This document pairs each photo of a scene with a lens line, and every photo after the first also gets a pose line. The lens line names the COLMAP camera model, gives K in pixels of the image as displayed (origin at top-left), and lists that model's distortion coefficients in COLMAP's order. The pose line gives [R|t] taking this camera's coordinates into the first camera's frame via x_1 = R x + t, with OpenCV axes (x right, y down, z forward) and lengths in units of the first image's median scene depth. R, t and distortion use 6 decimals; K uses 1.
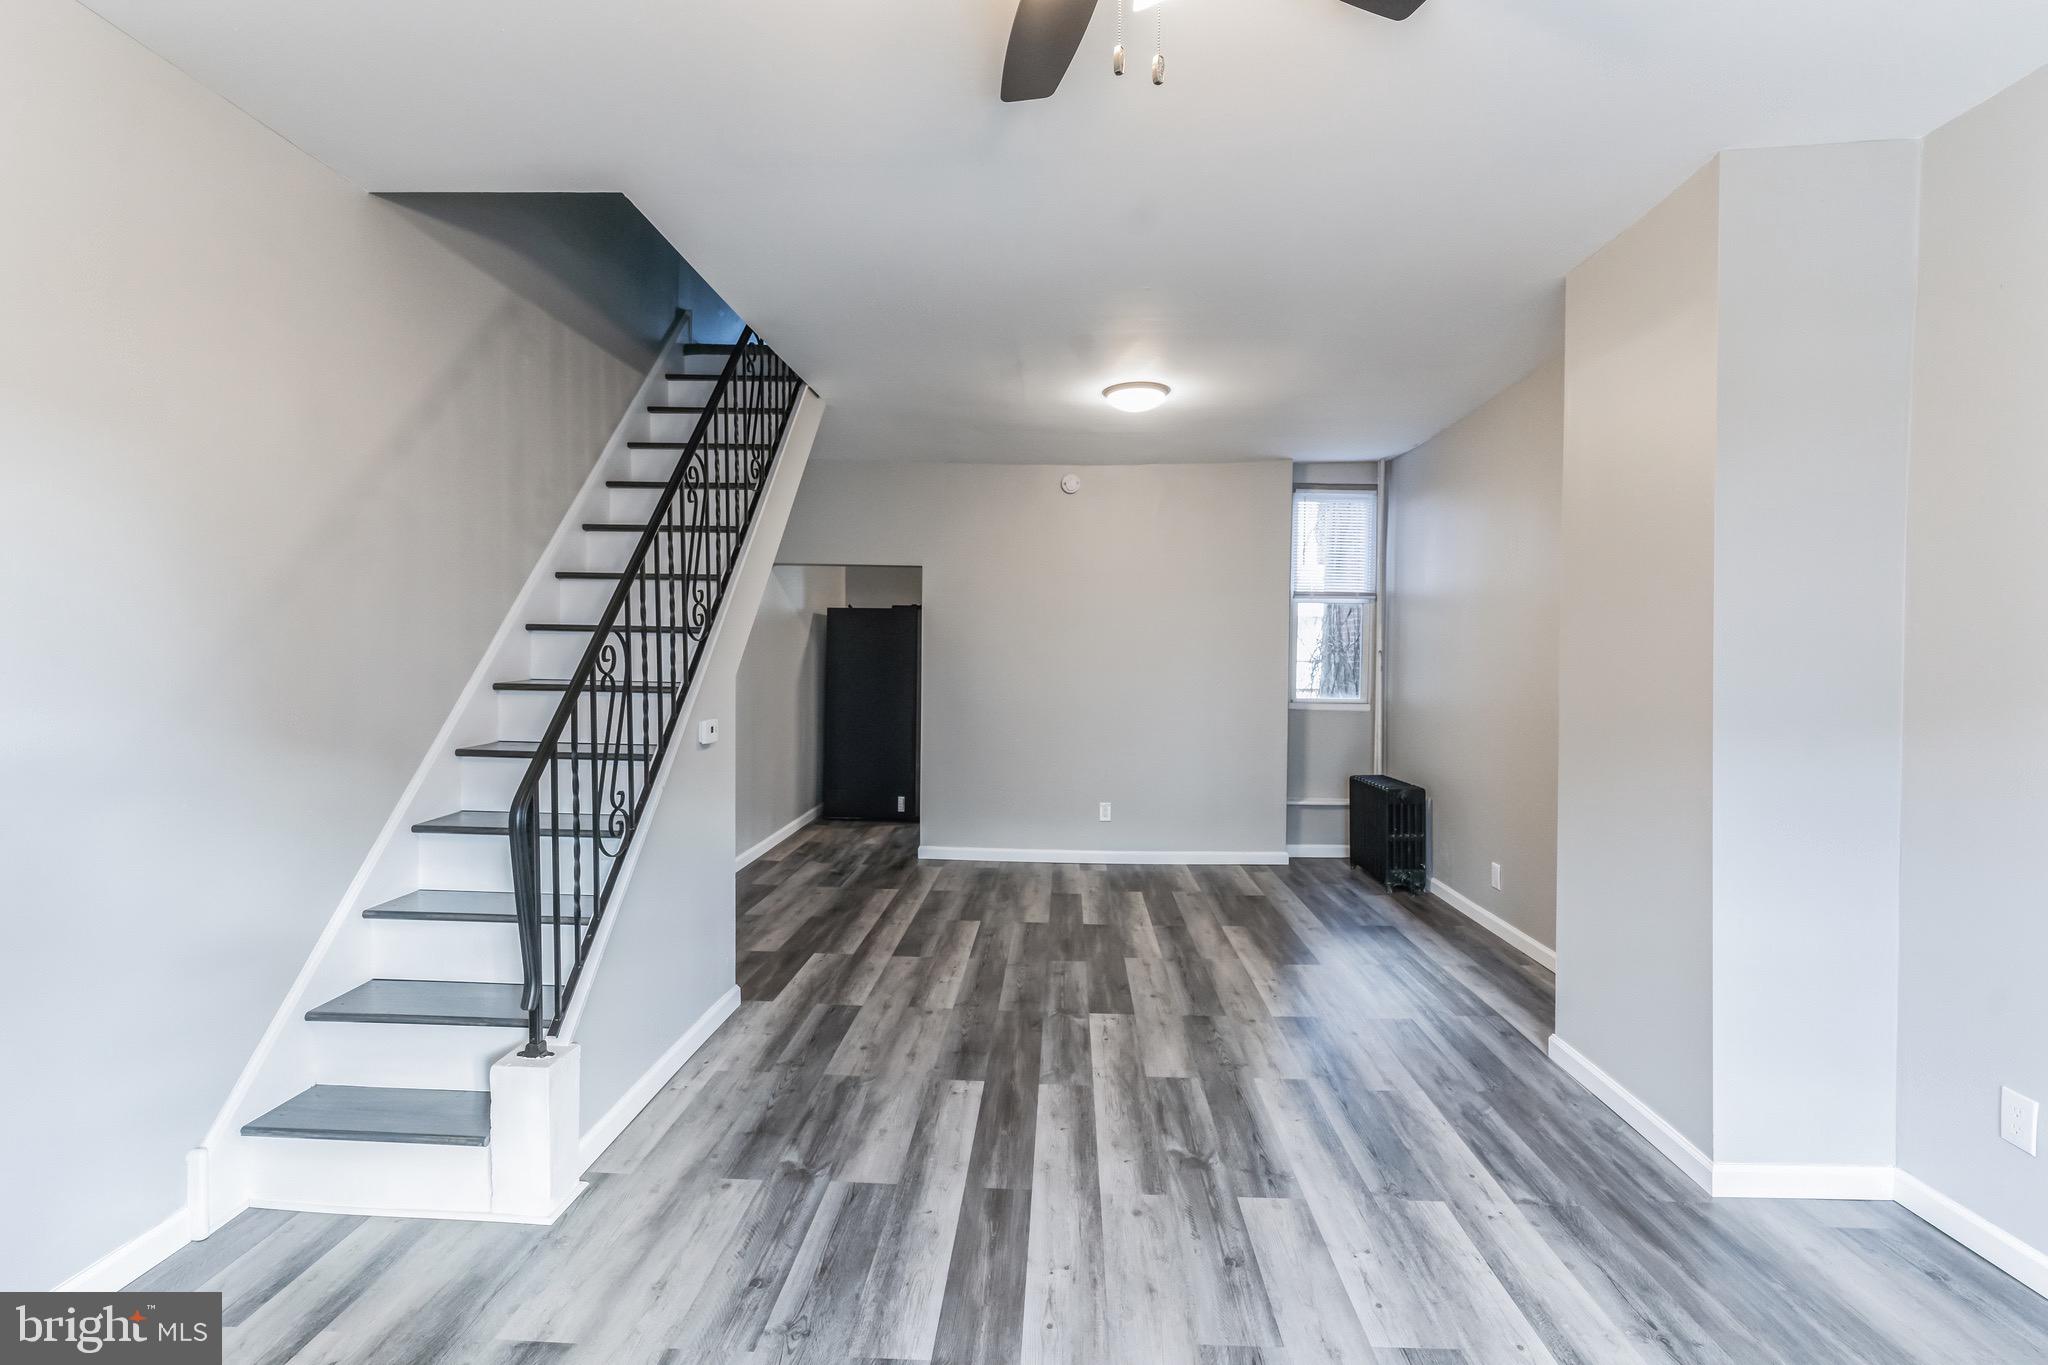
lens RADIAL K [[977.2, 0, 1013.8], [0, 977.2, 671.5], [0, 0, 1]] dist [-0.003311, 0.000902]
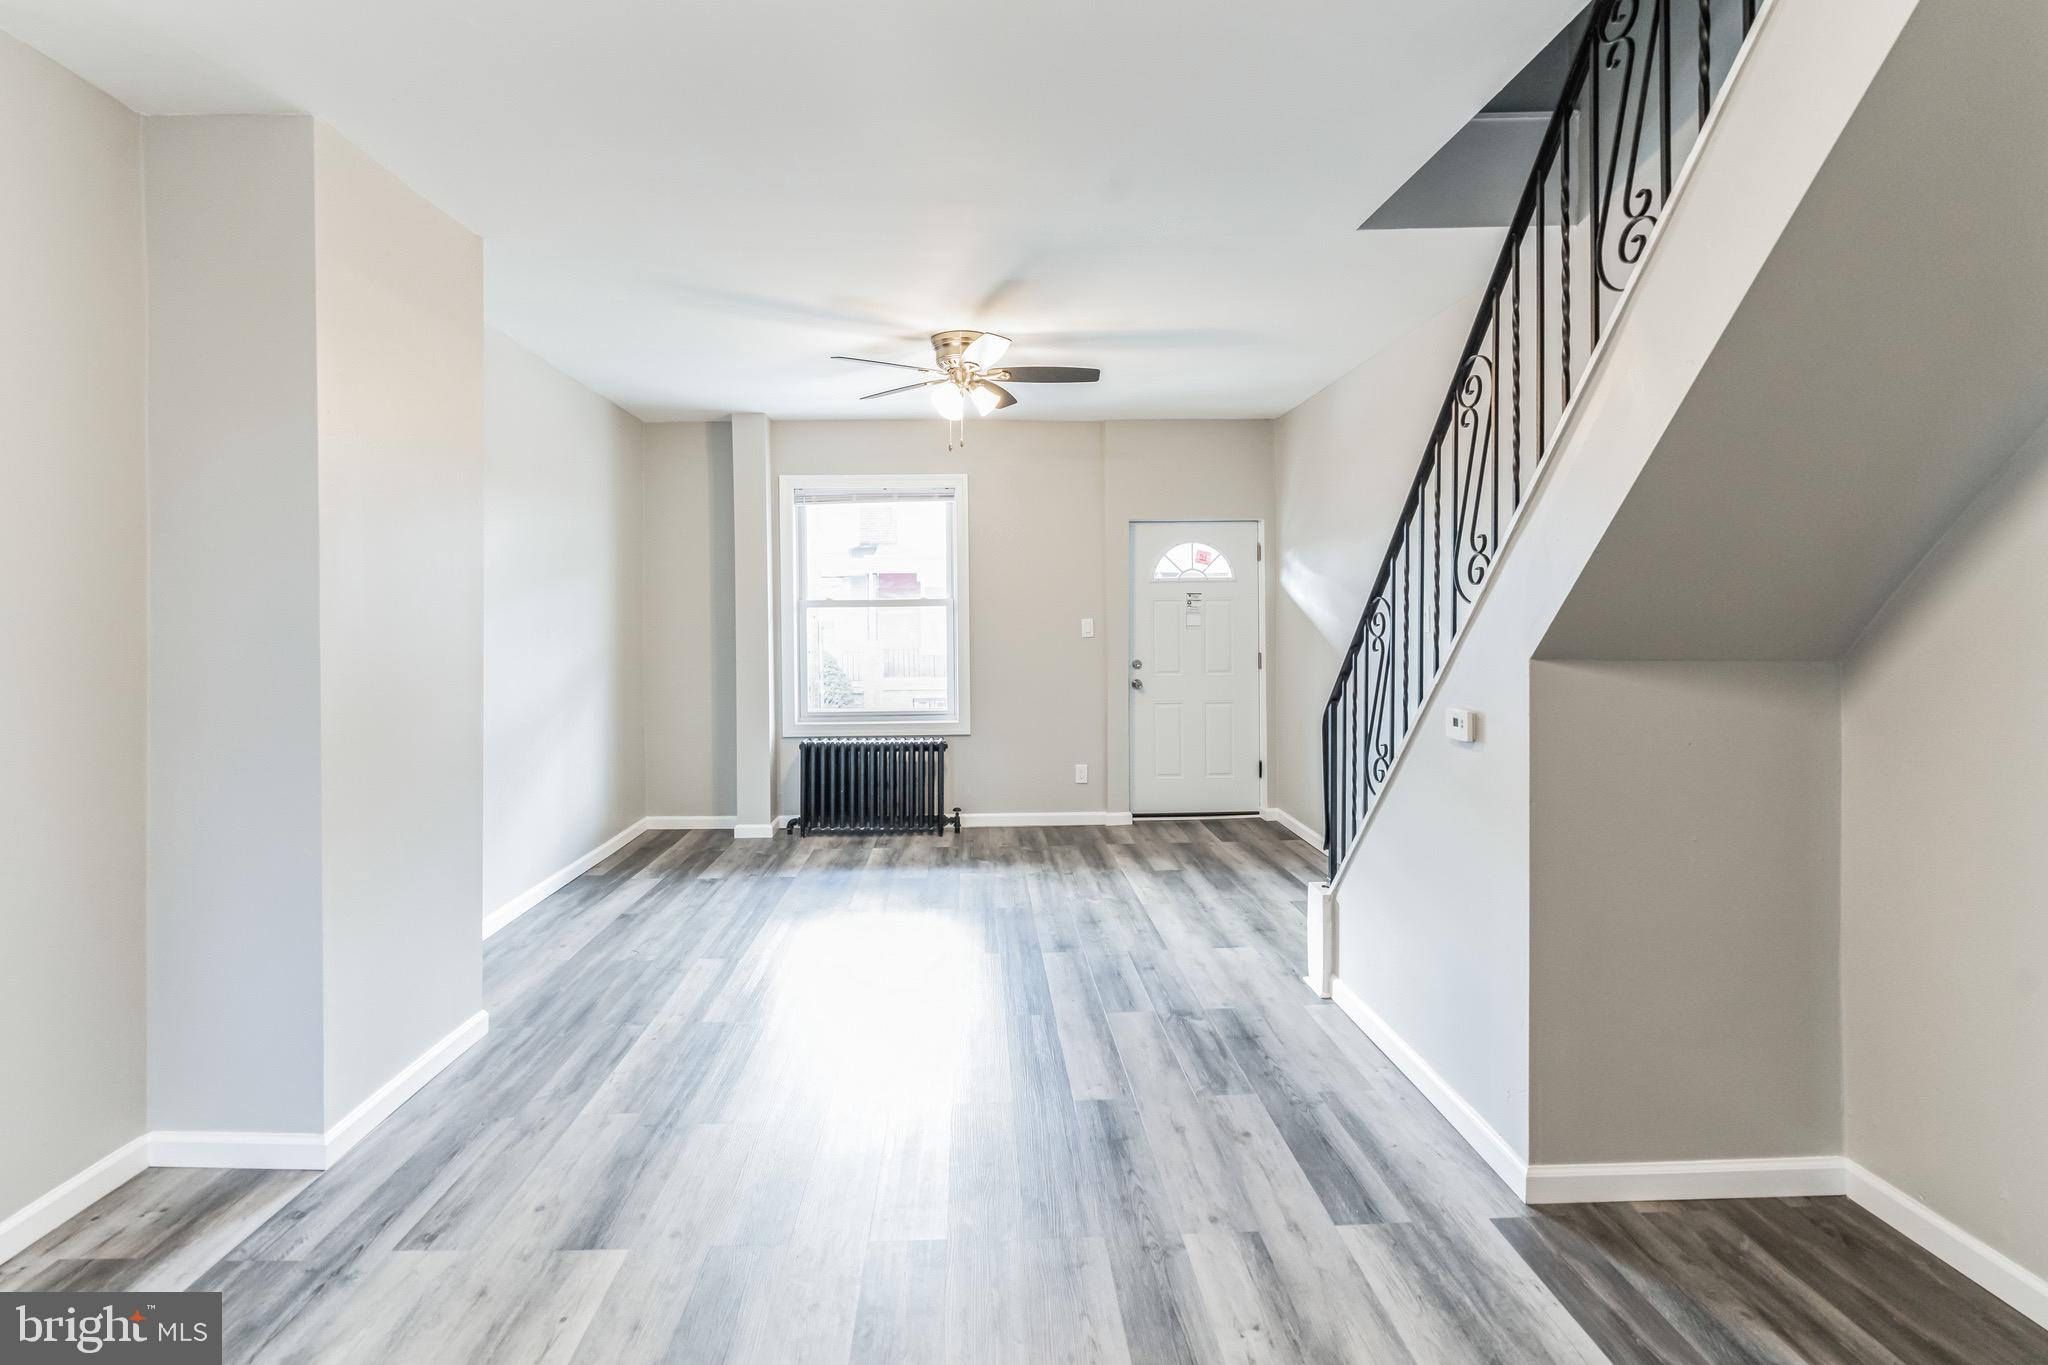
lens RADIAL K [[940.4, 0, 979.2], [0, 940.4, 621.0], [0, 0, 1]] dist [-0.000486, 0.000854]
pose [[-0.998018, -0.001293, -0.062912, 0.109346], [-0.002794, 0.999714, 0.023764, -0.036510], [0.062863, 0.023893, -0.997736, 1.819417]]
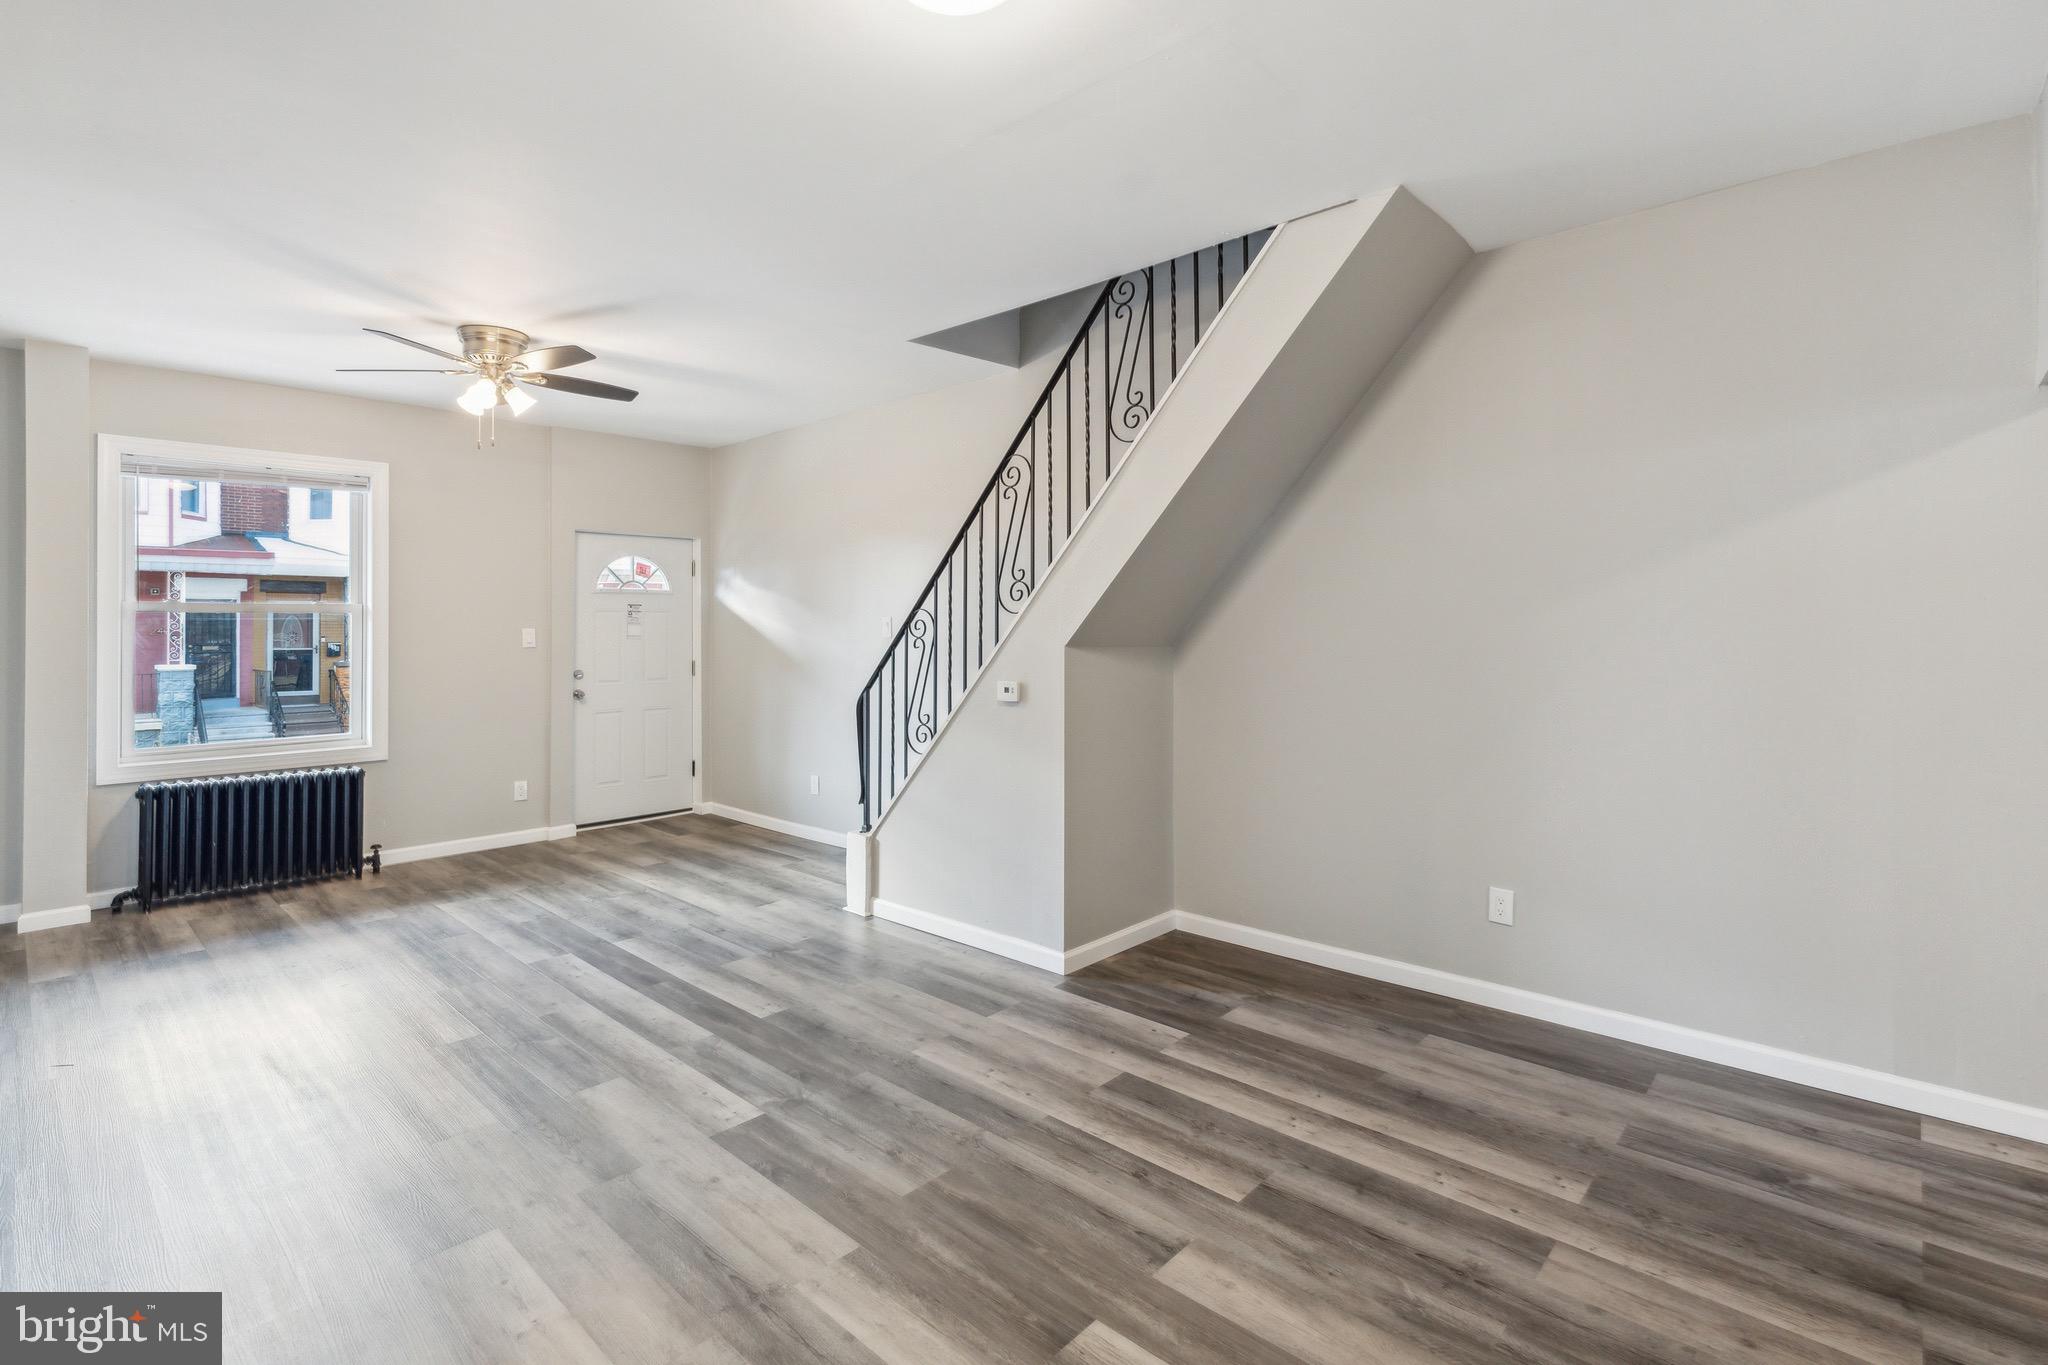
lens RADIAL K [[965.3, 0, 1015.6], [0, 965.3, 615.4], [0, 0, 1]] dist [-0.003491, 0.000253]
pose [[-0.658093, -0.016910, -0.752747, 0.587644], [-0.016373, 0.999833, -0.008147, -0.021203], [0.752759, 0.006963, -0.658259, 1.889807]]
